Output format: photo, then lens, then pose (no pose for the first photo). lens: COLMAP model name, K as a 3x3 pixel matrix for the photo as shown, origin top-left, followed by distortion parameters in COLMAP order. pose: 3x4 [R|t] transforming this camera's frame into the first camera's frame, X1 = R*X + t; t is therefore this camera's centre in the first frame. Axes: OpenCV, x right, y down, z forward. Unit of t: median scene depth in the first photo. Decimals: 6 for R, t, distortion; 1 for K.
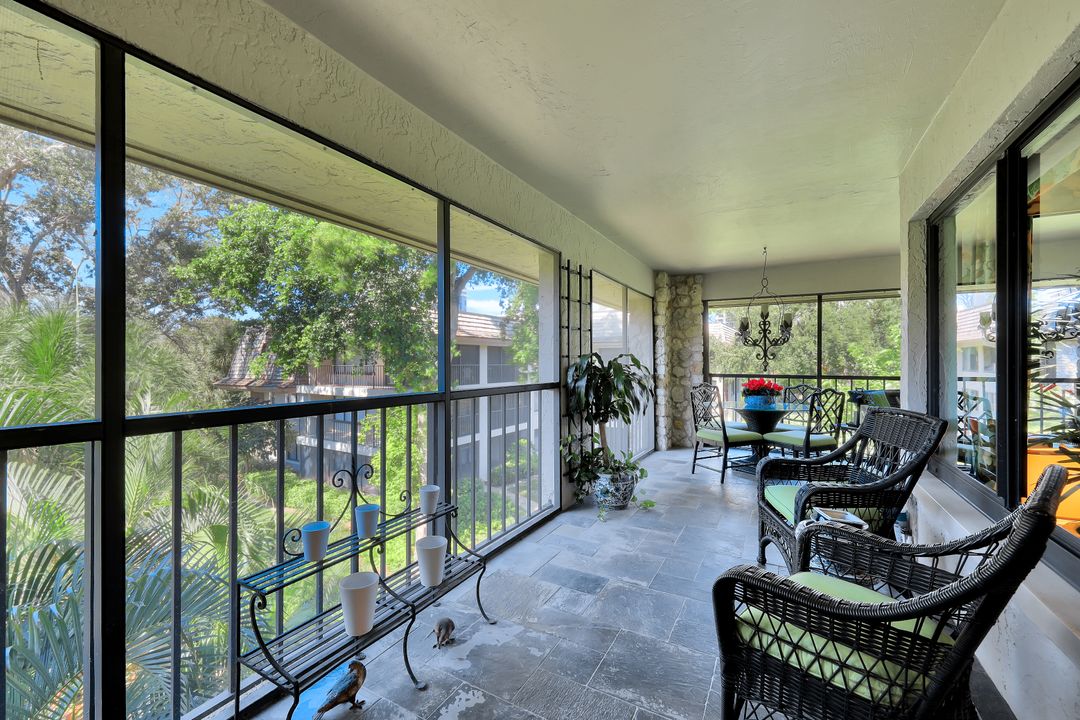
lens RADIAL K [[438.5, 0, 538.6], [0, 438.5, 362.4], [0, 0, 1]] dist [0.000638, 0.000148]
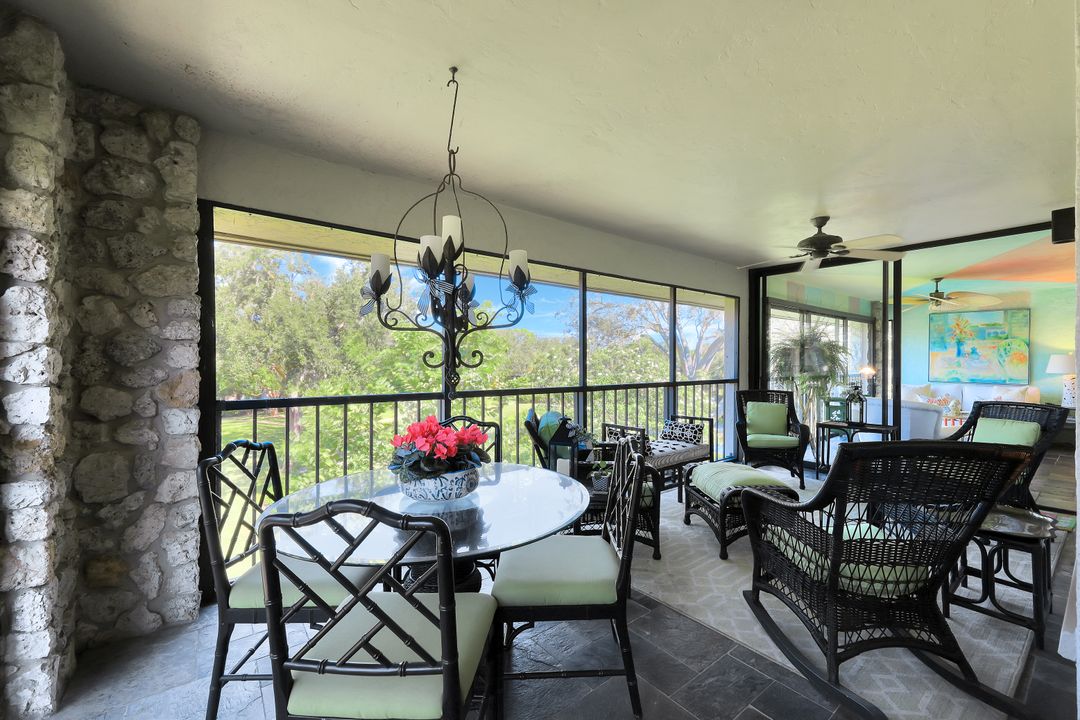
lens RADIAL K [[438.5, 0, 535.8], [0, 438.5, 359.4], [0, 0, 1]] dist [0.000638, 0.000148]
pose [[0.386604, 0.003532, 0.922239, 0.150891], [-0.003490, 0.999991, -0.002367, -0.010010], [-0.922239, -0.002303, 0.386613, 0.604504]]
